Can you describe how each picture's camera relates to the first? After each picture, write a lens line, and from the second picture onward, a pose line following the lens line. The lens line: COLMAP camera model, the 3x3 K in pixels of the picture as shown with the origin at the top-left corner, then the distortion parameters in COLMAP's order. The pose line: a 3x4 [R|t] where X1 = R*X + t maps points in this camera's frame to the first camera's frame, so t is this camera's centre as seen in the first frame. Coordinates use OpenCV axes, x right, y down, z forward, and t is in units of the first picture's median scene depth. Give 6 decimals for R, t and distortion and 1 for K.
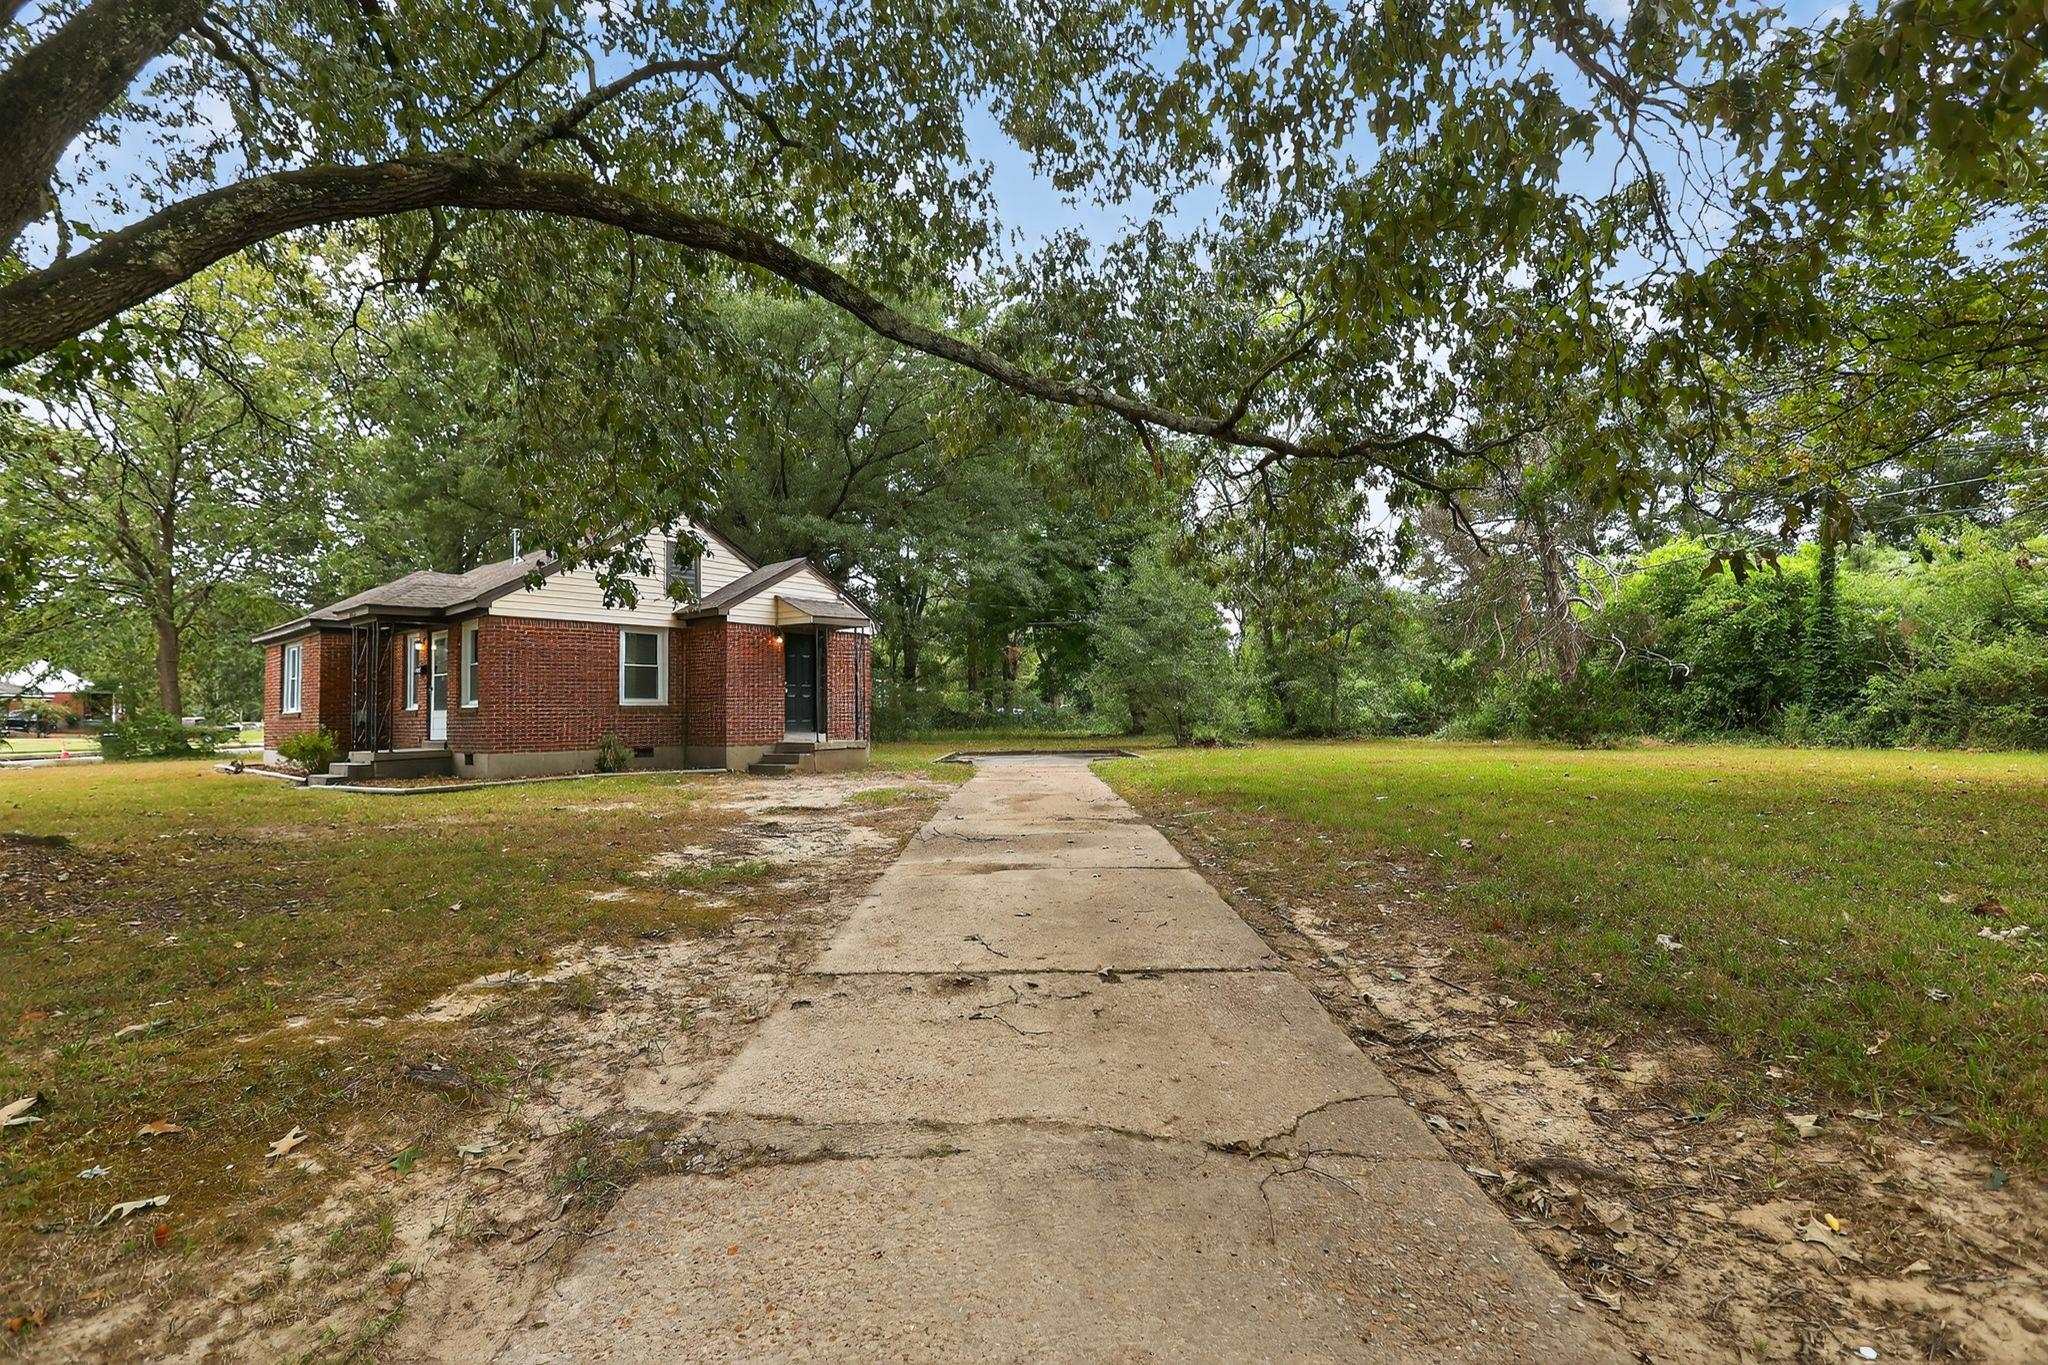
lens RADIAL K [[975.5, 0, 1018.4], [0, 975.5, 687.0], [0, 0, 1]] dist [0.004106, -0.000034]
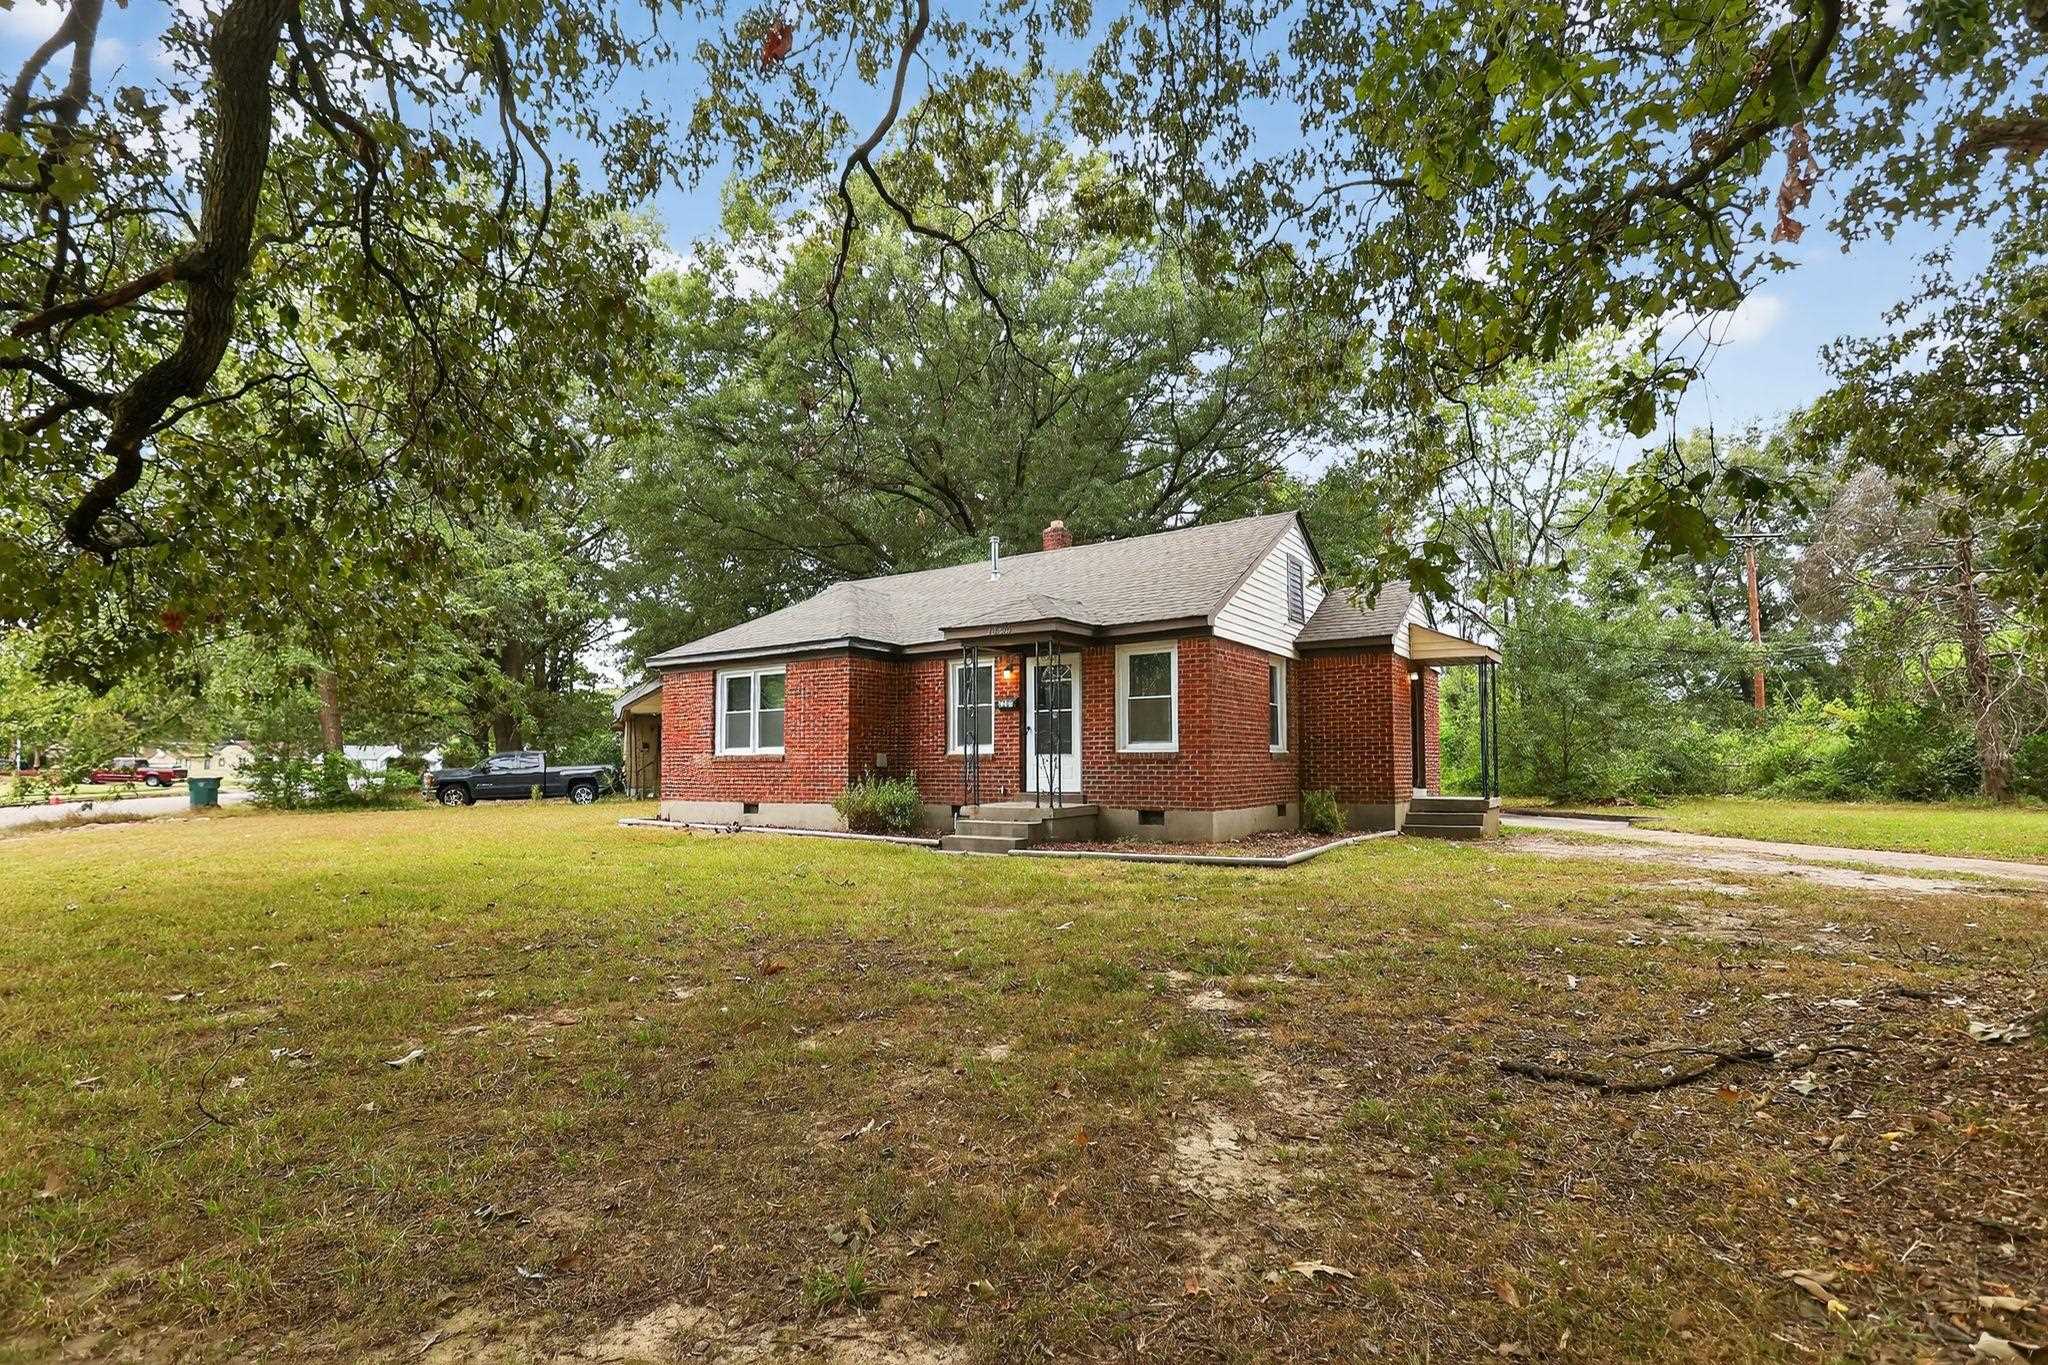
lens RADIAL K [[975.5, 0, 979.3], [0, 975.5, 745.3], [0, 0, 1]] dist [0.004106, -0.000034]
pose [[0.993752, 0.015718, 0.110499, -0.691939], [-0.016690, 0.999830, 0.007878, 0.010290], [-0.110356, -0.009673, 0.993845, 0.198901]]
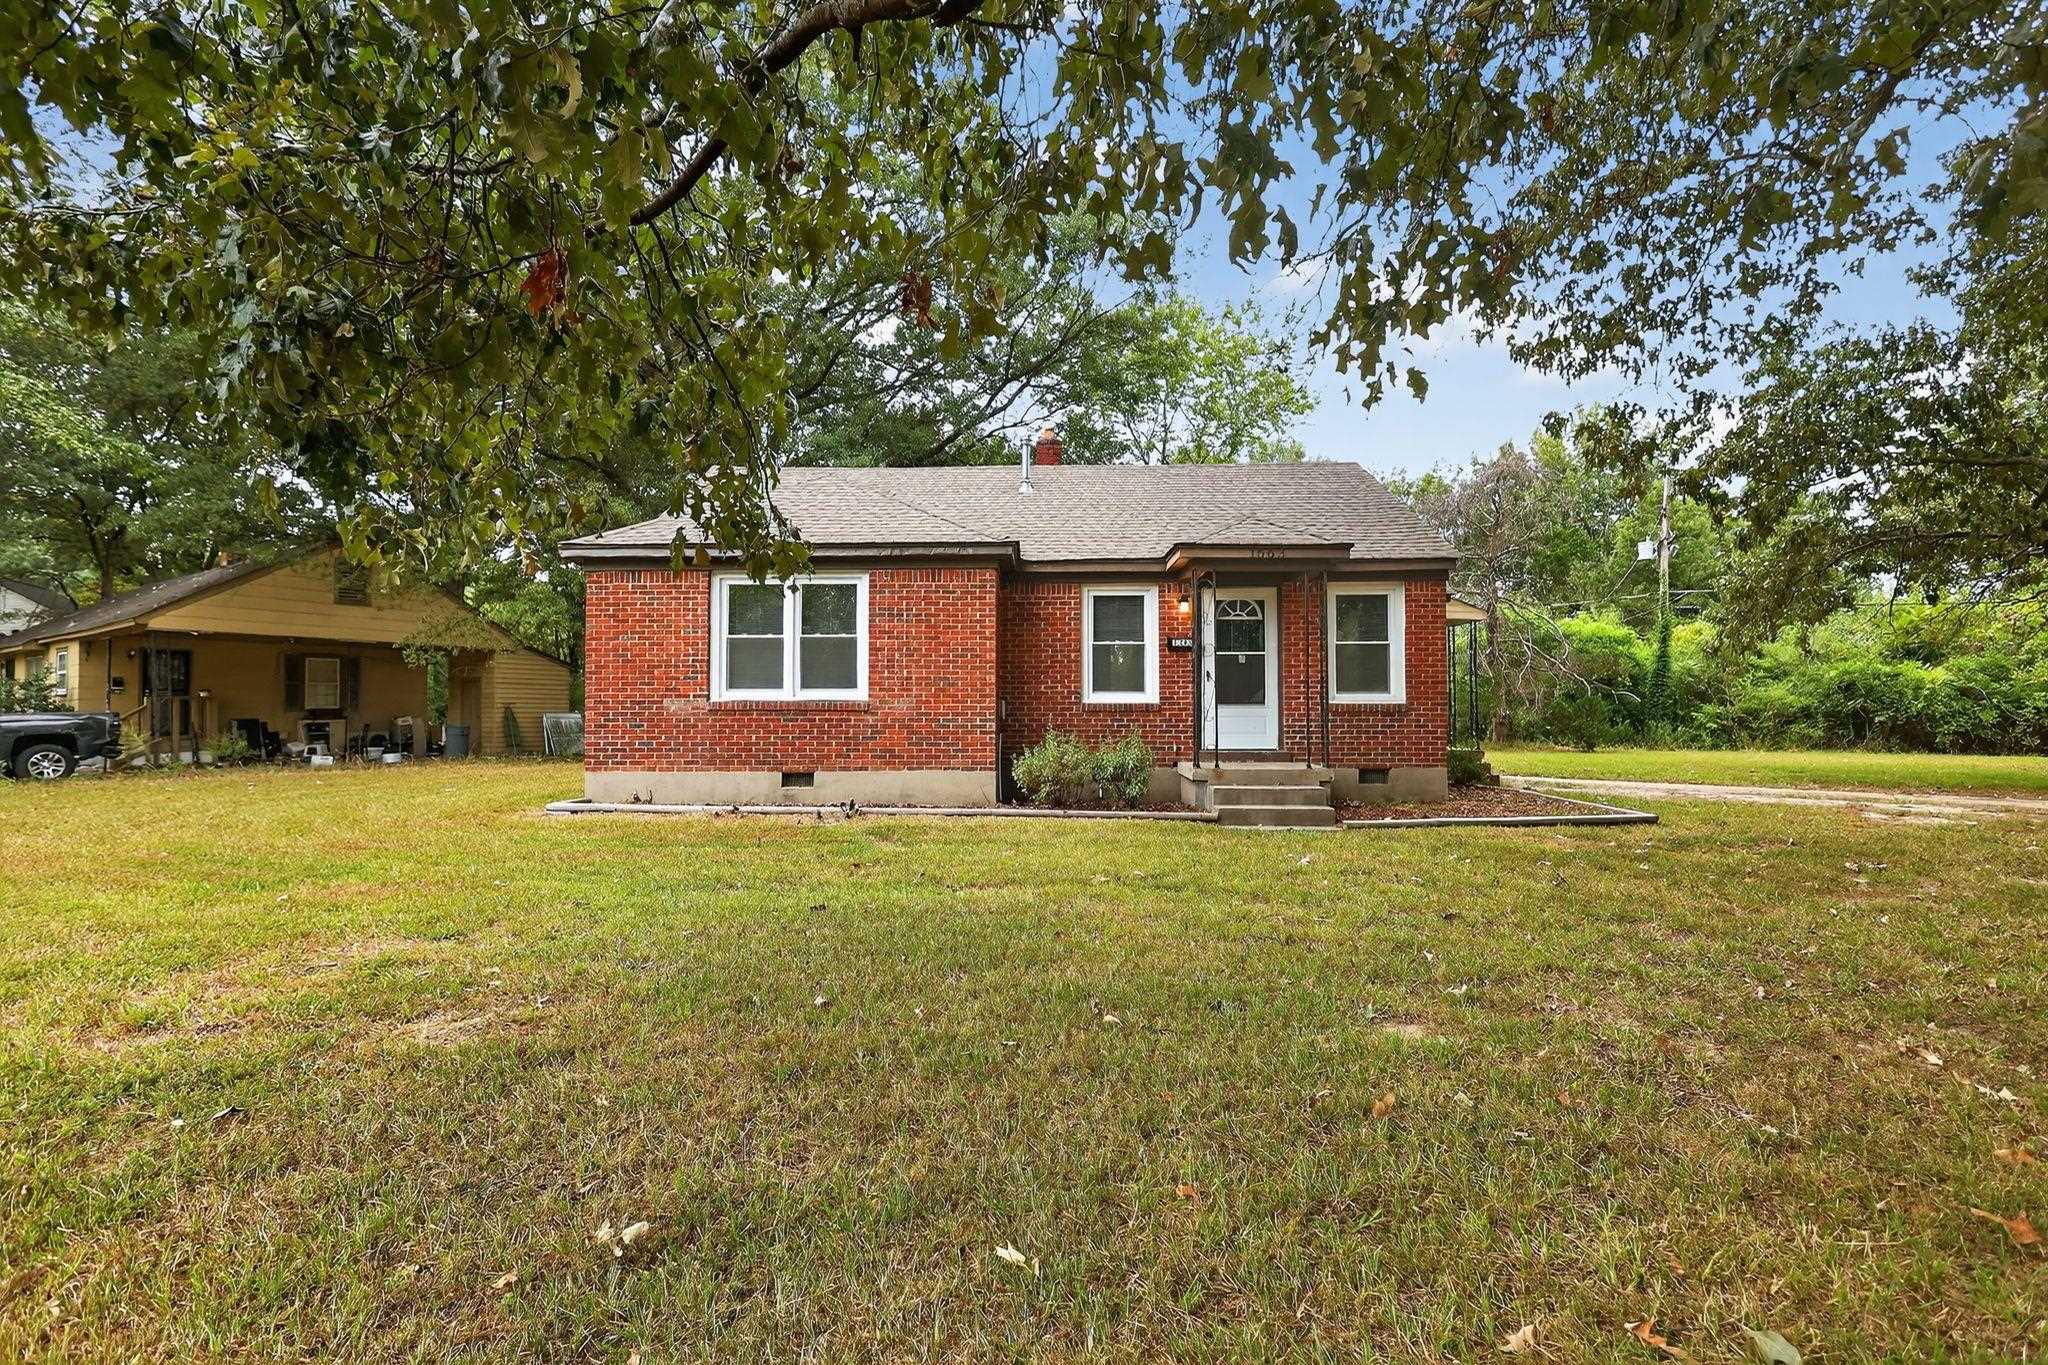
lens RADIAL K [[975.5, 0, 1024.8], [0, 975.5, 696.6], [0, 0, 1]] dist [0.004106, -0.000034]
pose [[0.753480, 0.031715, 0.656705, -1.078297], [-0.033749, 0.999385, -0.009541, 0.027716], [-0.656604, -0.014974, 0.754087, 0.549241]]
